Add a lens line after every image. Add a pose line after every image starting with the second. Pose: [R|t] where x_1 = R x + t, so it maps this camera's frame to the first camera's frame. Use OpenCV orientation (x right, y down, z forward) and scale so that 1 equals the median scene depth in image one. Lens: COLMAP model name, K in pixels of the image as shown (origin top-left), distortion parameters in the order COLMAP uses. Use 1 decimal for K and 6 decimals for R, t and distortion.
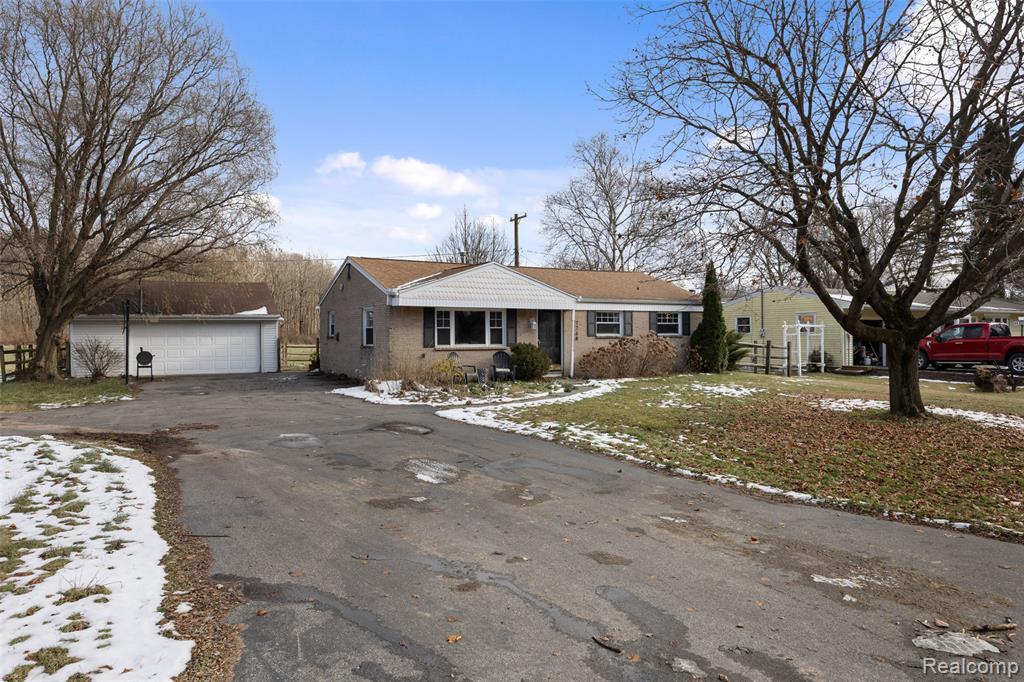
lens RADIAL K [[703.7, 0, 512.0], [0, 703.7, 341.0], [0, 0, 1]] dist [-0.003990, -0.000458]
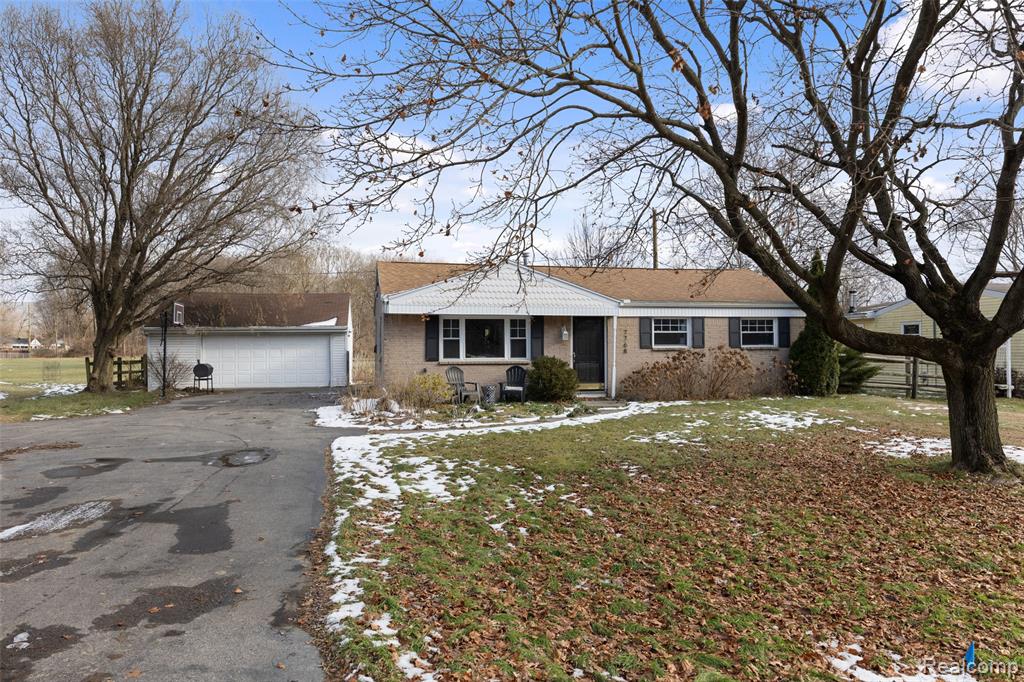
lens RADIAL K [[743.4, 0, 512.0], [0, 743.4, 341.0], [0, 0, 1]] dist [0.002871, 0.000447]
pose [[0.957748, -0.002999, -0.287593, 0.221473], [-0.002167, 0.999842, -0.017642, 0.000211], [0.287600, 0.017520, 0.957590, 0.133475]]
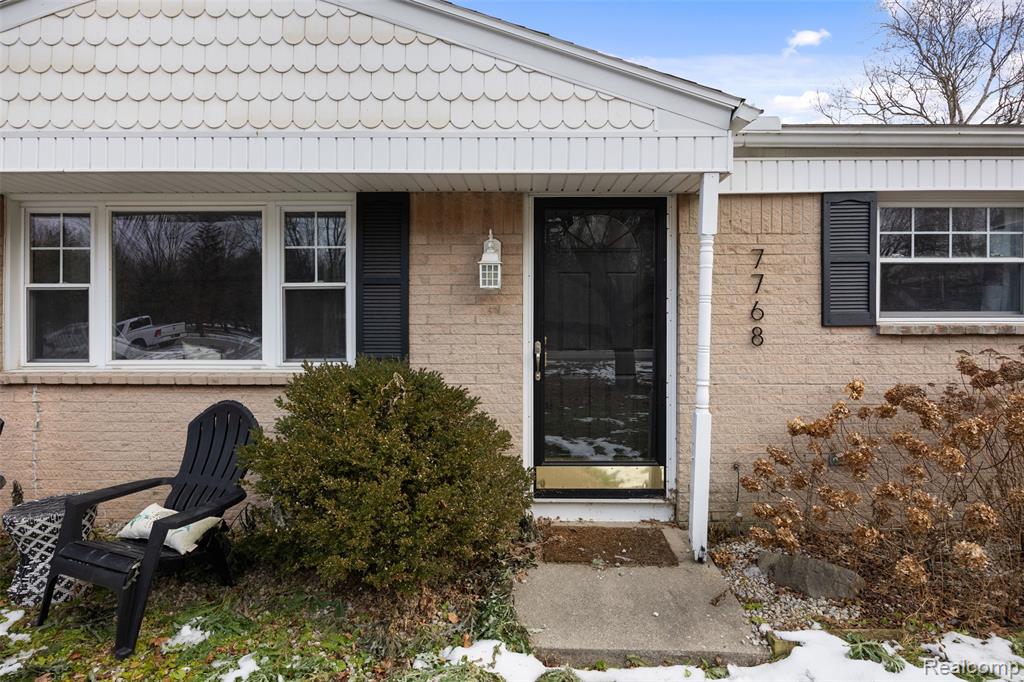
lens RADIAL K [[554.0, 0, 512.0], [0, 554.0, 341.0], [0, 0, 1]] dist [-0.002942, -0.000181]
pose [[0.865869, 0.006462, -0.500230, 0.113917], [-0.008216, 0.999965, -0.001304, -0.001767], [0.500204, 0.005239, 0.865892, 0.853462]]
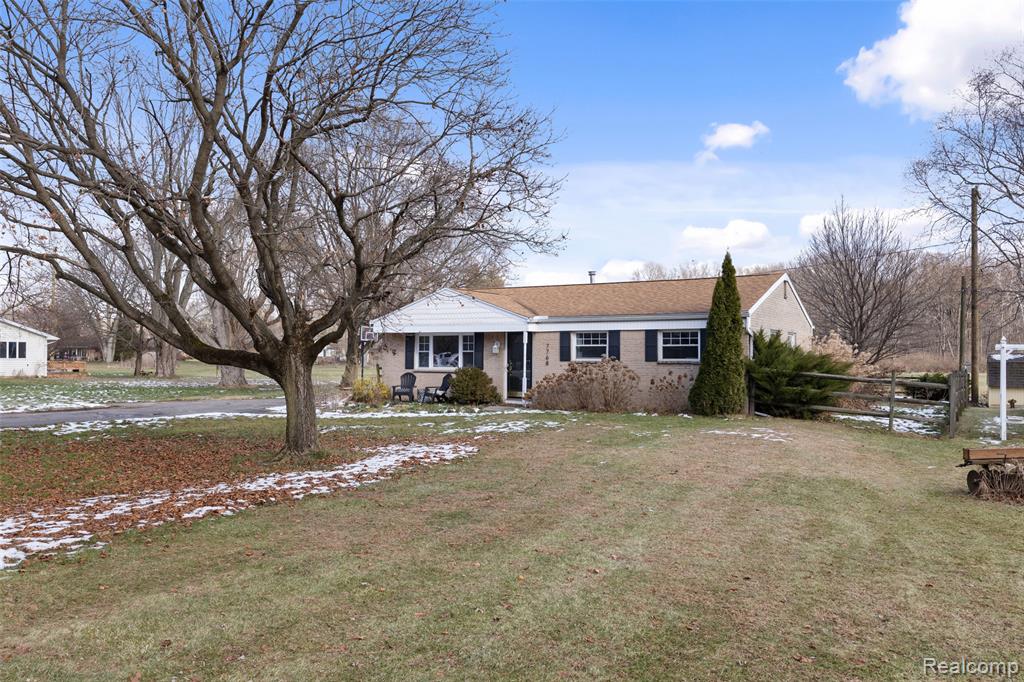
lens RADIAL K [[820.9, 0, 512.0], [0, 820.9, 341.0], [0, 0, 1]] dist [0.002189, 0.000144]
pose [[0.466525, -0.014188, -0.884394, 1.023250], [-0.018602, 0.999493, -0.025847, -0.004273], [0.884312, 0.028509, 0.466025, 0.487361]]
